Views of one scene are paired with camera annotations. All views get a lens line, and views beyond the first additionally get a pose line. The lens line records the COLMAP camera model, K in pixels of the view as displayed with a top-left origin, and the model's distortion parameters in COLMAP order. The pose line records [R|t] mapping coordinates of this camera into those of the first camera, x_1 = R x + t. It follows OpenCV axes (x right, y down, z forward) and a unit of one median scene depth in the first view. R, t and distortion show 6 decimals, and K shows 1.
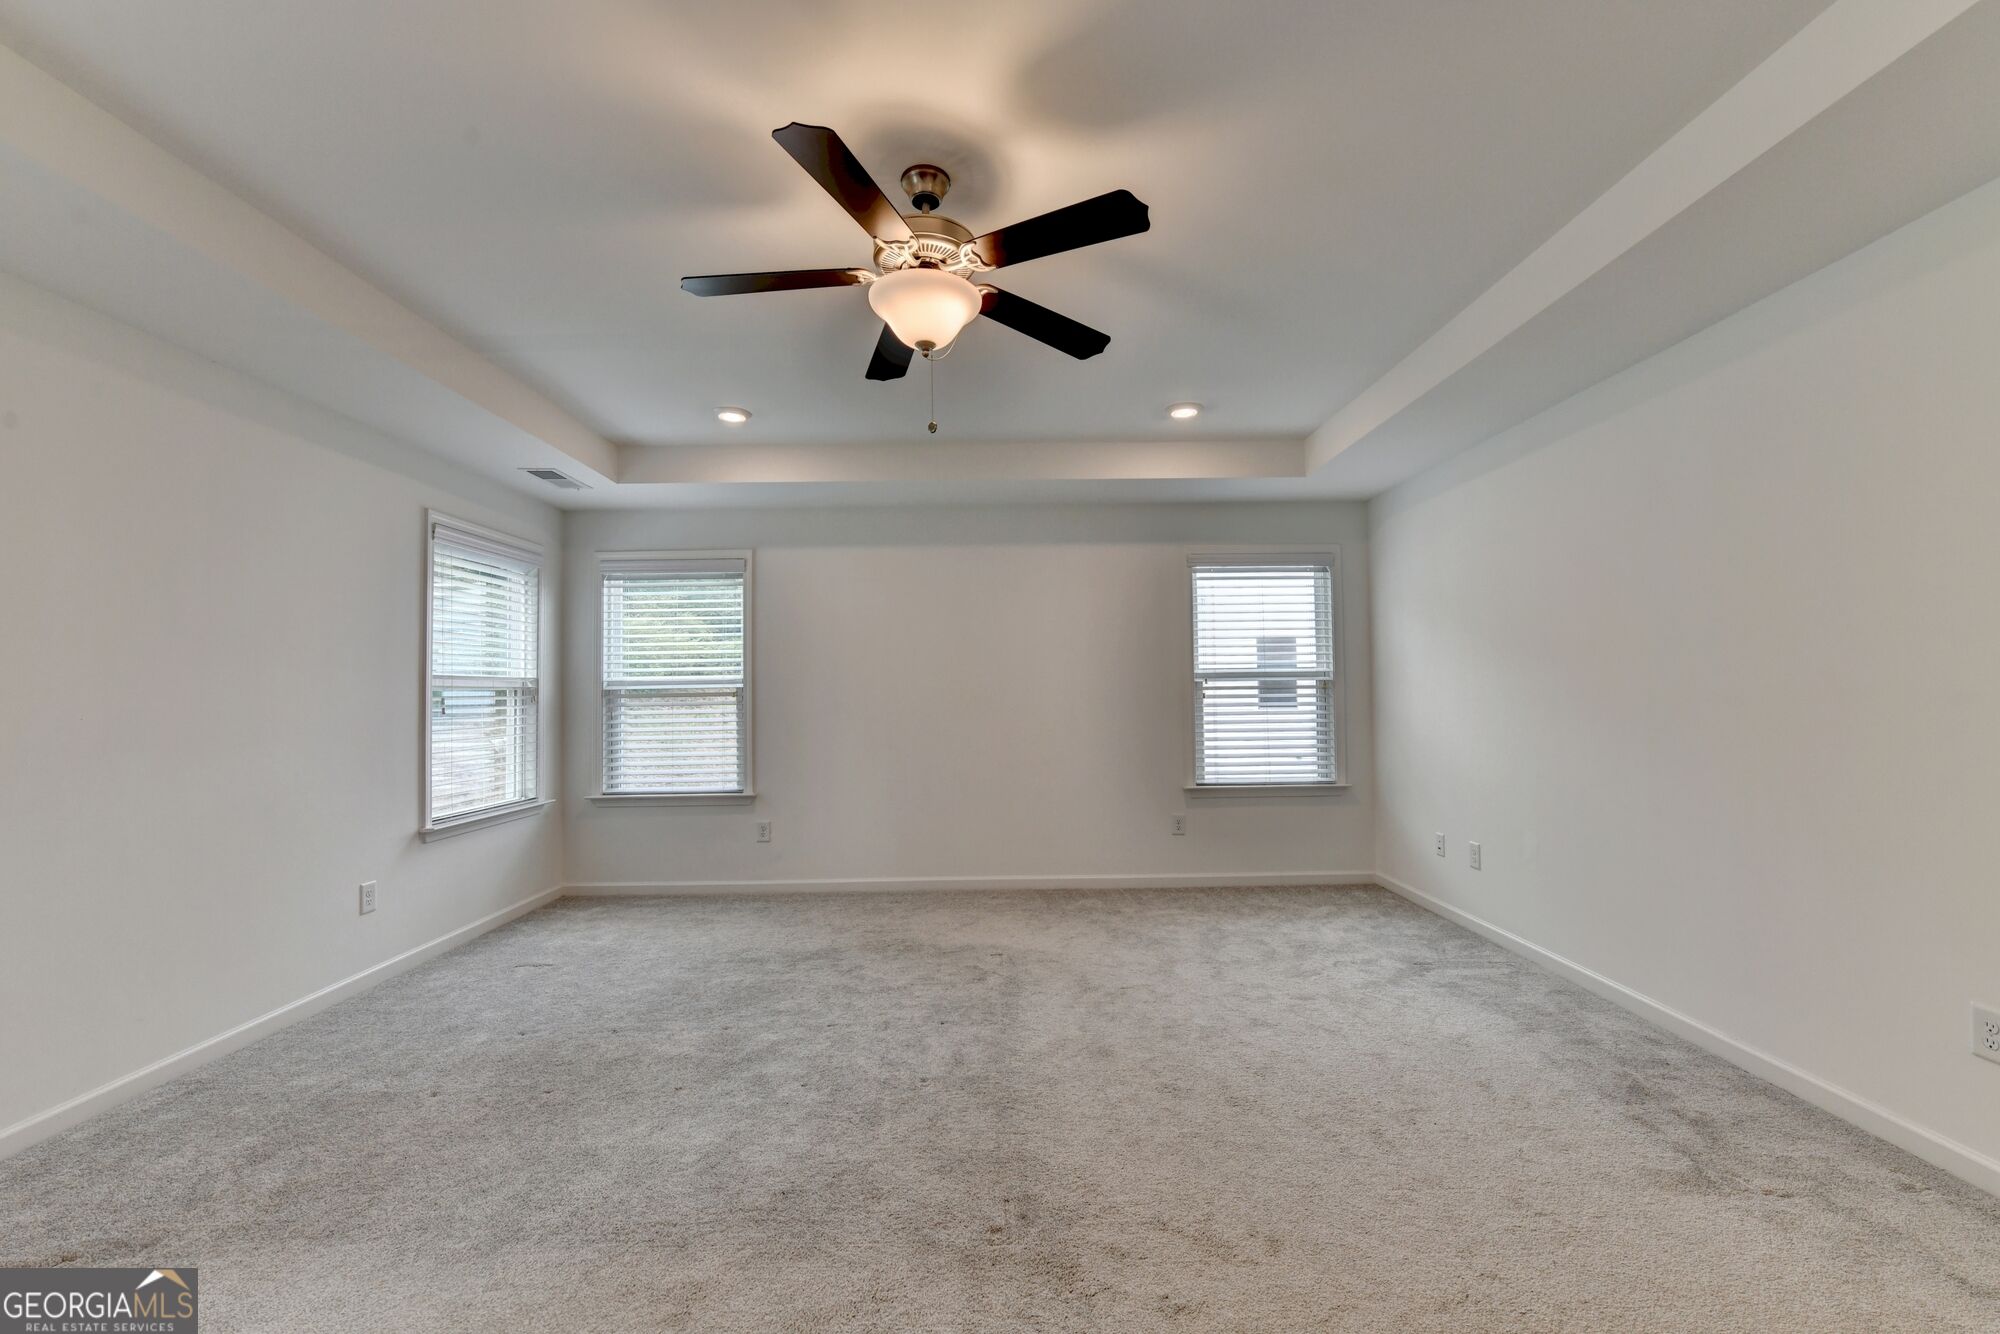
lens RADIAL K [[809.3, 0, 1022.0], [0, 809.3, 682.5], [0, 0, 1]] dist [-0.002222, -0.000136]
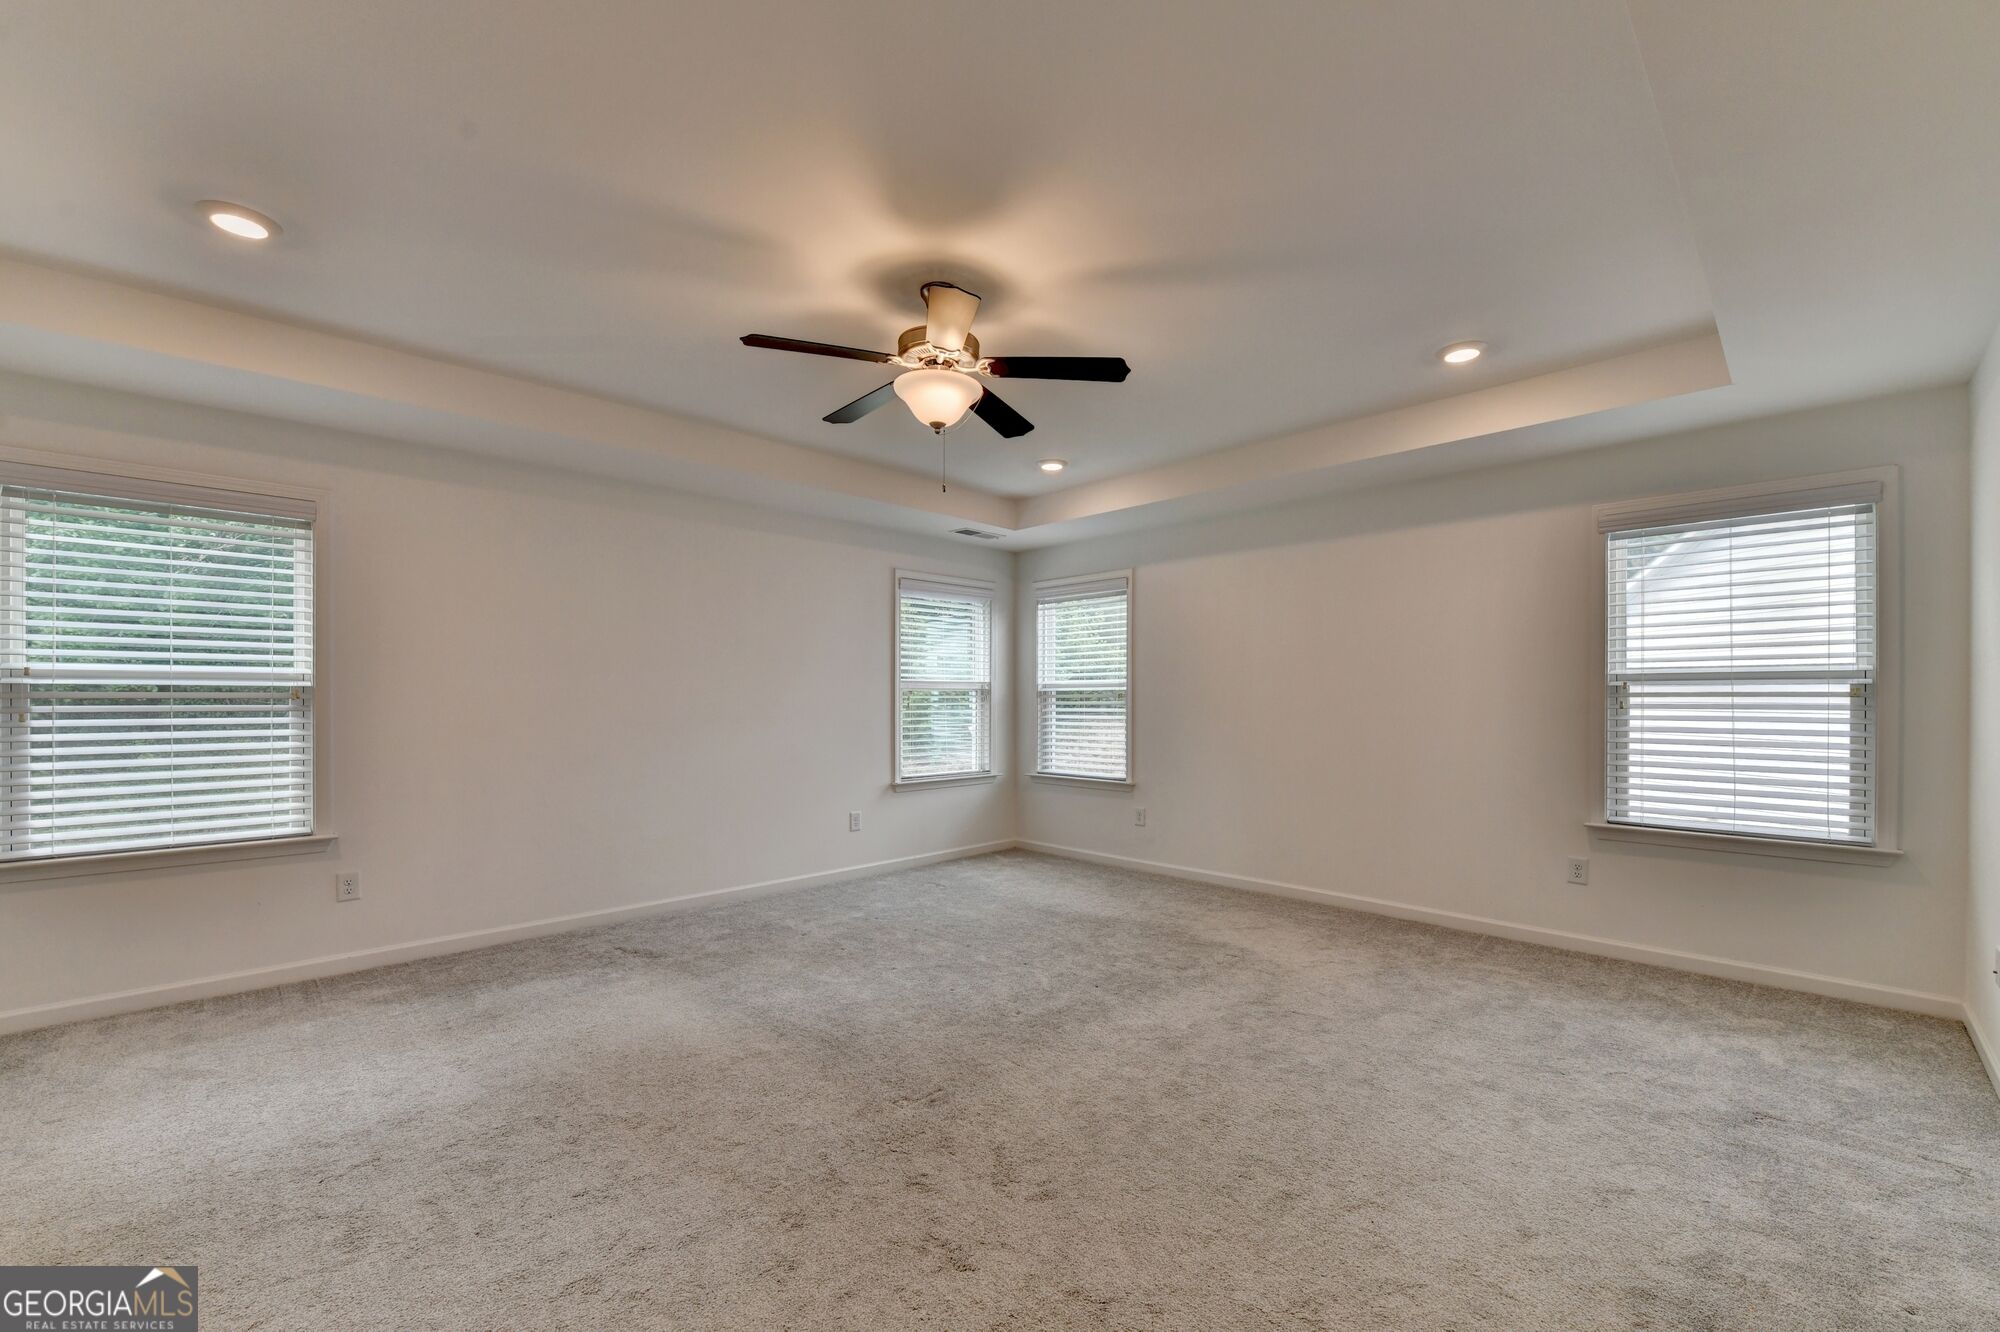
lens RADIAL K [[787.3, 0, 962.9], [0, 787.3, 712.3], [0, 0, 1]] dist [-0.000794, -0.000432]
pose [[0.694854, 0.026153, -0.718675, 0.332157], [0.000173, 0.999332, 0.036533, -0.003251], [0.719151, -0.025510, 0.694386, 0.062400]]
